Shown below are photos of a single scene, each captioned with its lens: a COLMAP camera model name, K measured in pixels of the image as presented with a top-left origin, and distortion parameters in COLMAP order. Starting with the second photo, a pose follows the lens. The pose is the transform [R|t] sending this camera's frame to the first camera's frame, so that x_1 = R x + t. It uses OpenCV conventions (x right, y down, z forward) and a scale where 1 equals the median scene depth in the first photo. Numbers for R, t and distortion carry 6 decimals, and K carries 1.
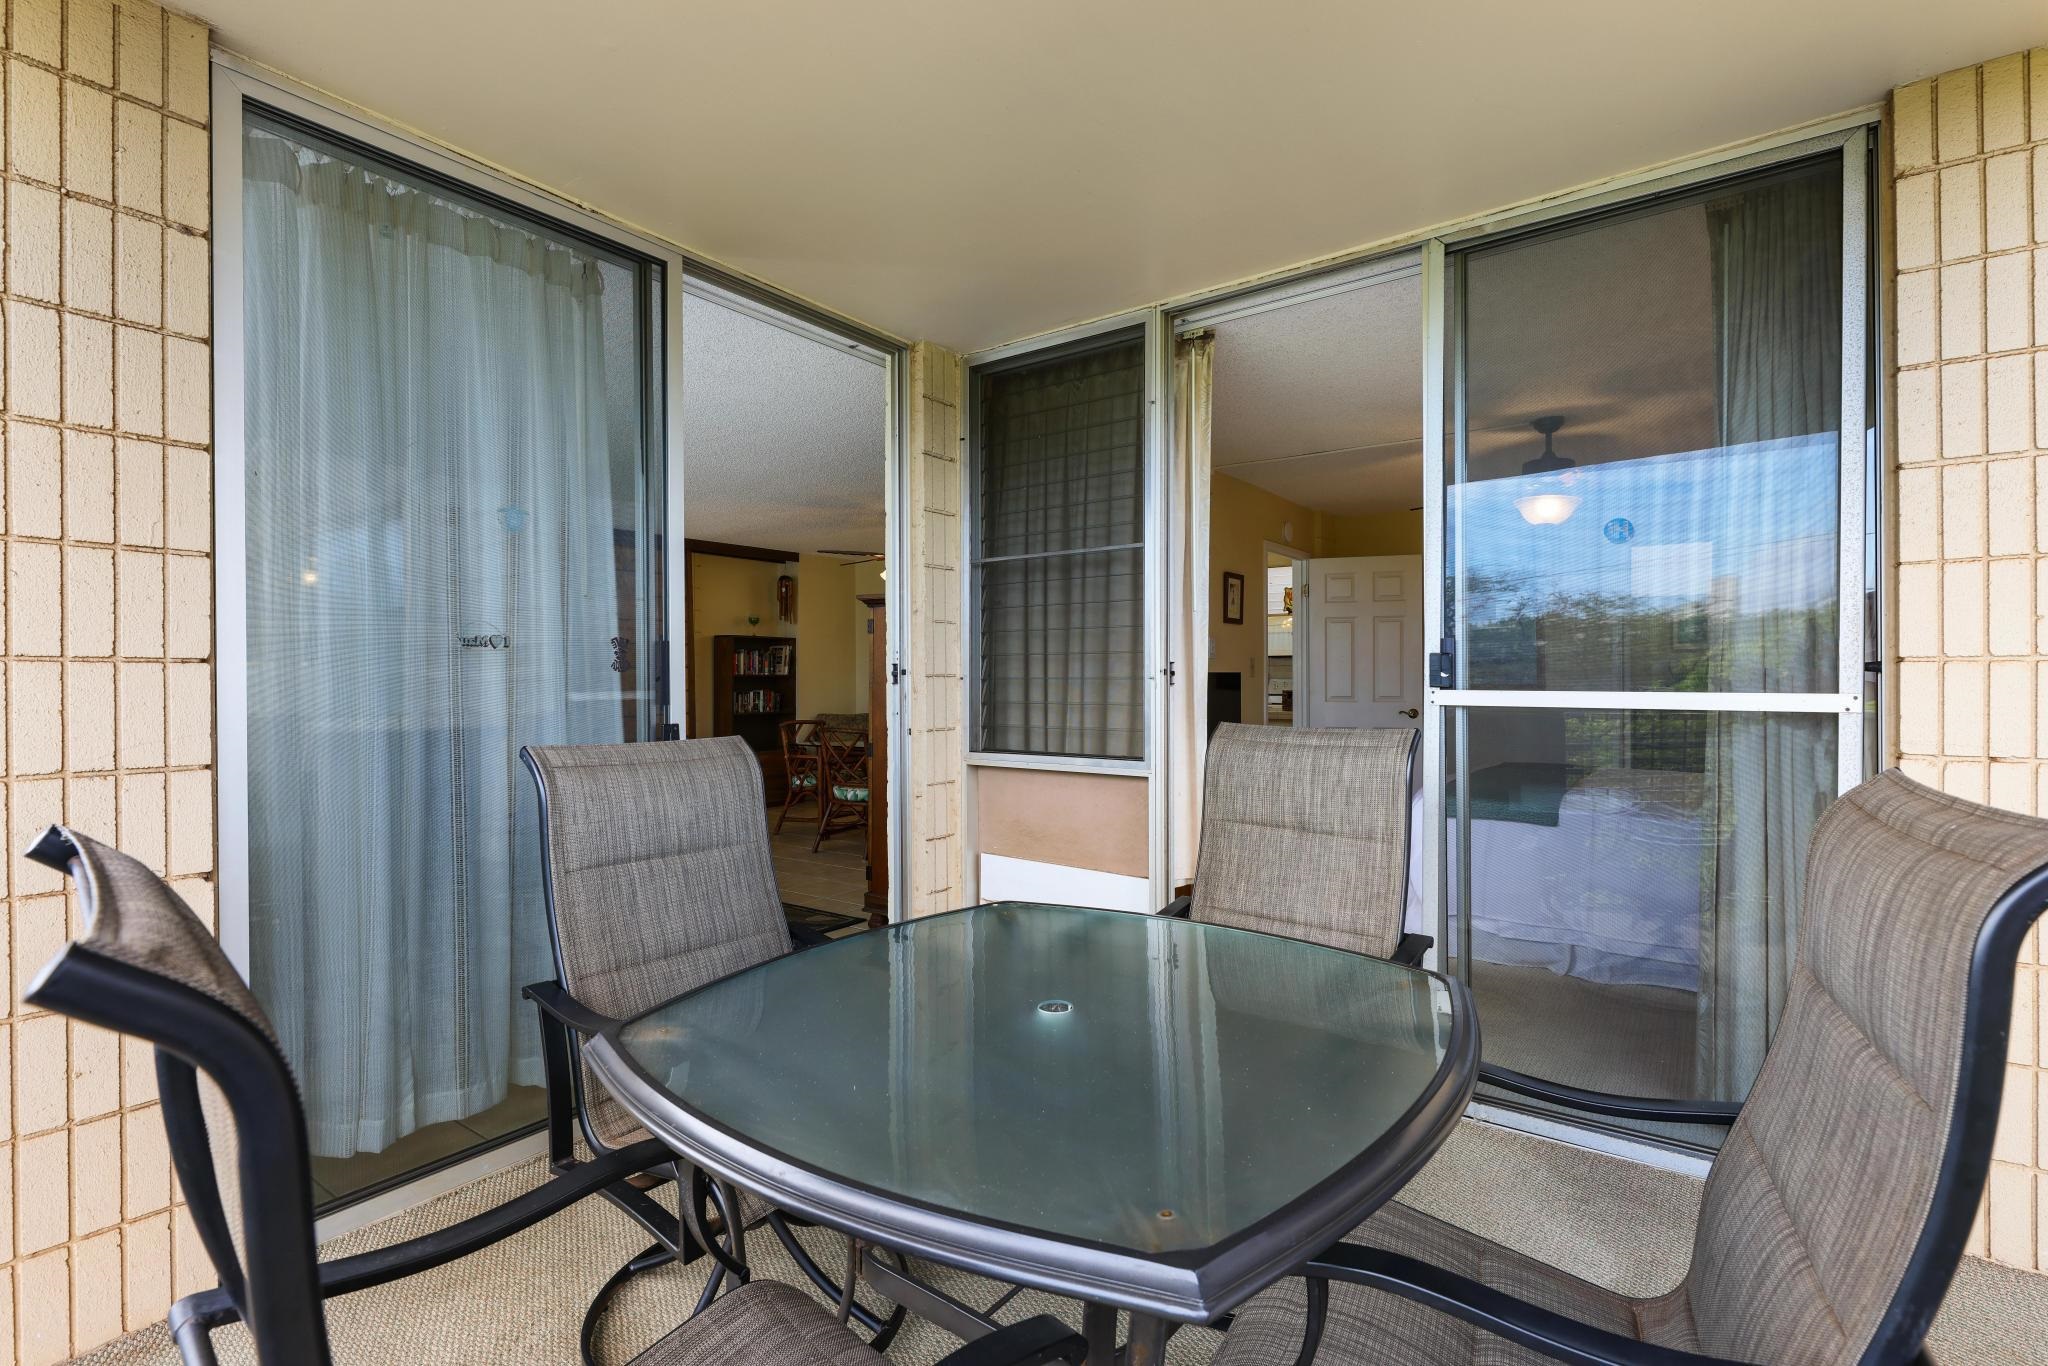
lens RADIAL K [[953.6, 0, 1026.6], [0, 953.6, 677.8], [0, 0, 1]] dist [0.018868, -0.000995]
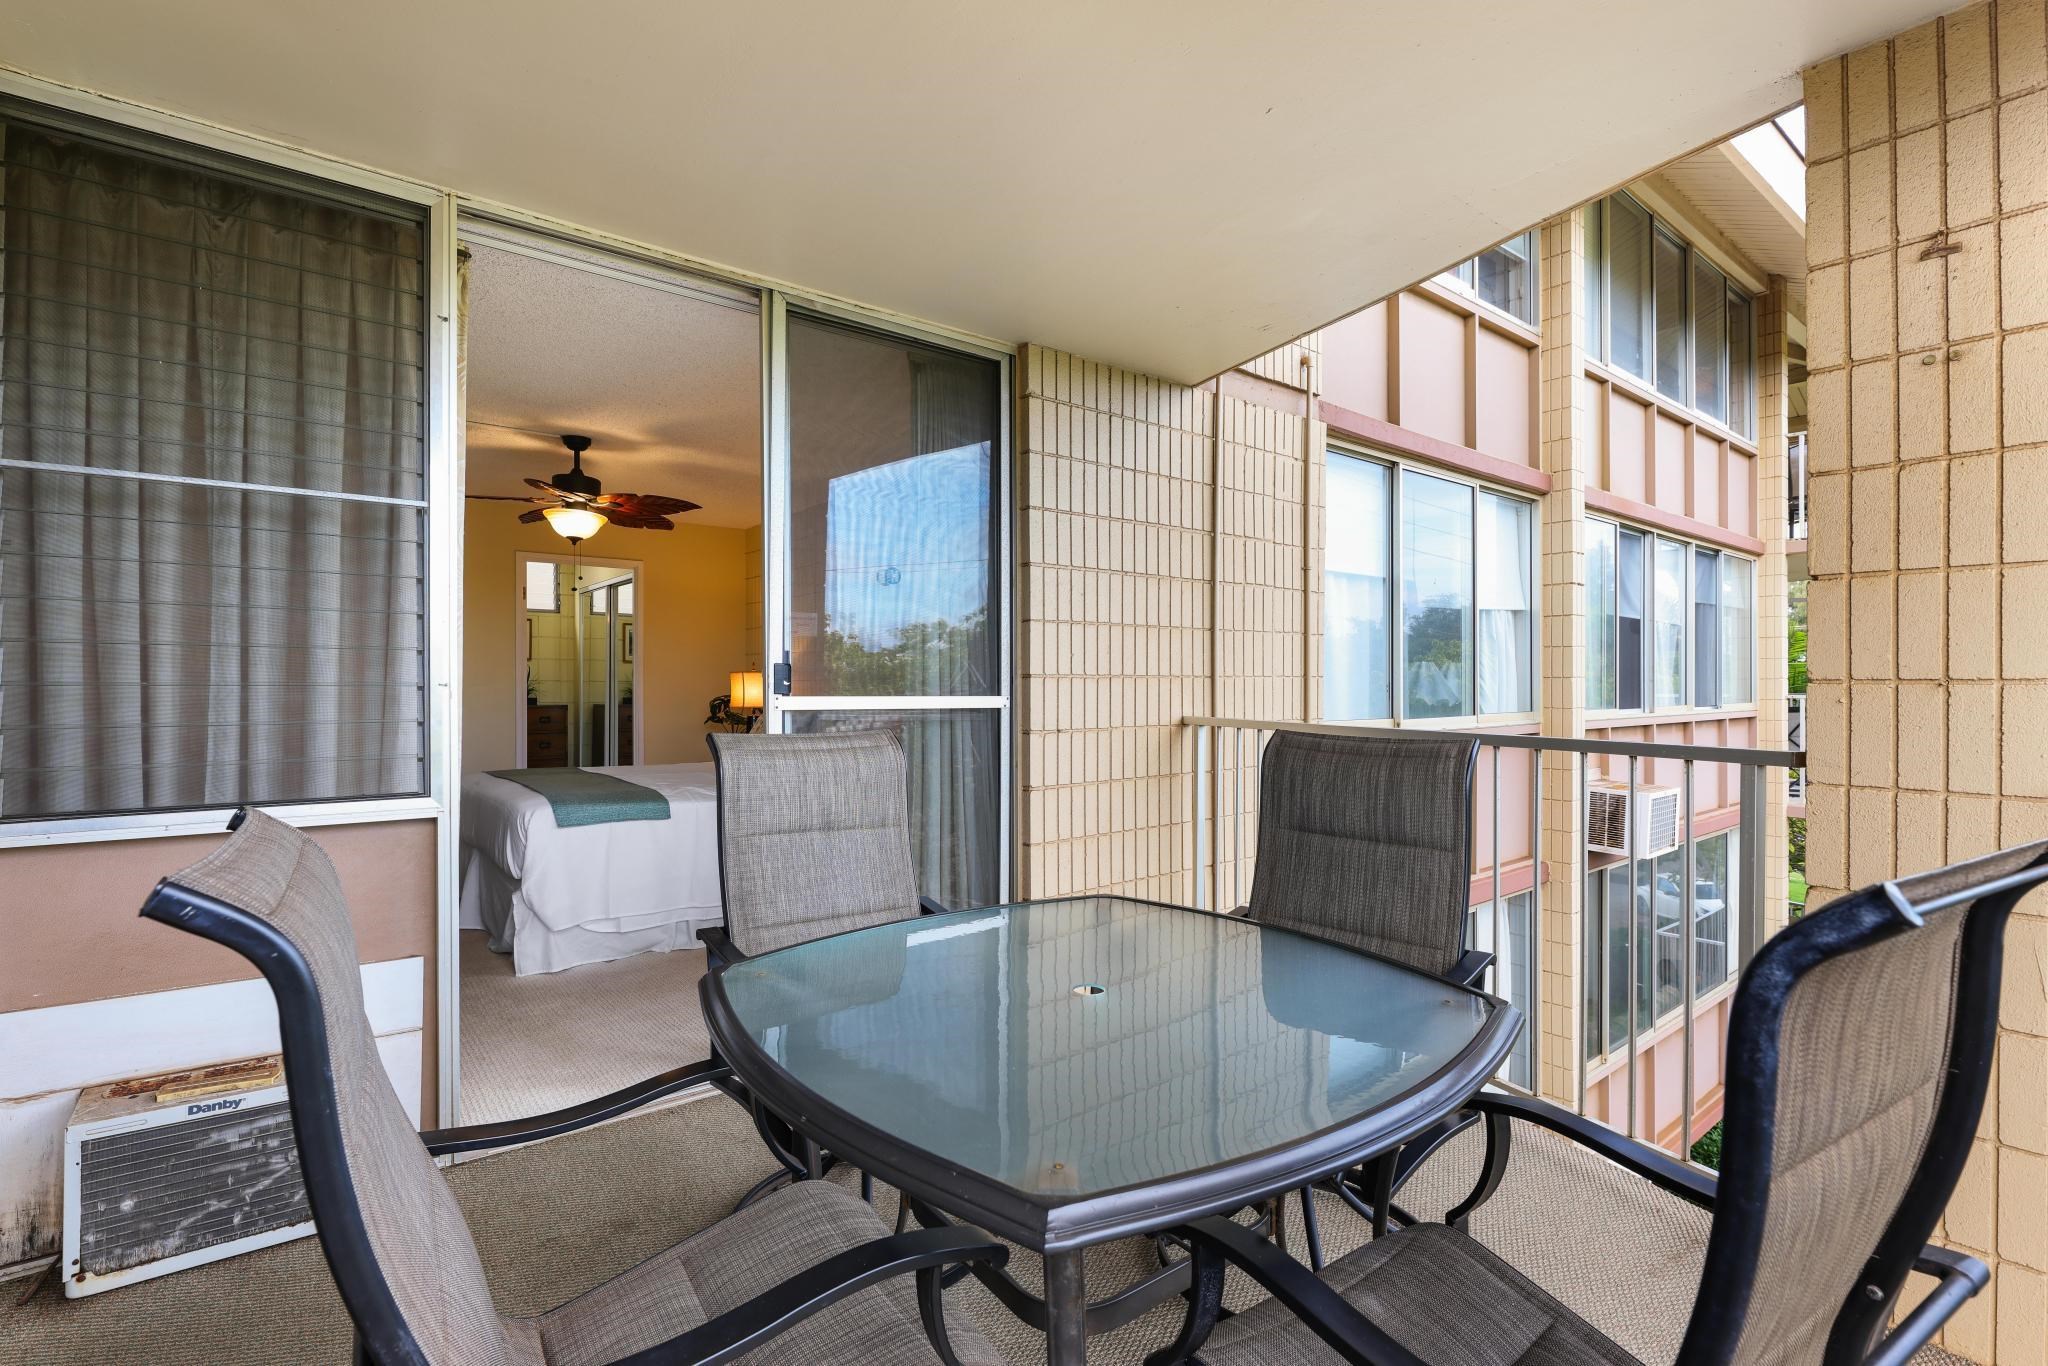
lens RADIAL K [[953.6, 0, 1020.3], [0, 953.6, 681.5], [0, 0, 1]] dist [0.018868, -0.000995]
pose [[0.281431, 0.005676, 0.959565, -0.636227], [-0.002680, 0.999983, -0.005129, 0.000161], [-0.959578, -0.001128, 0.281441, 0.474360]]
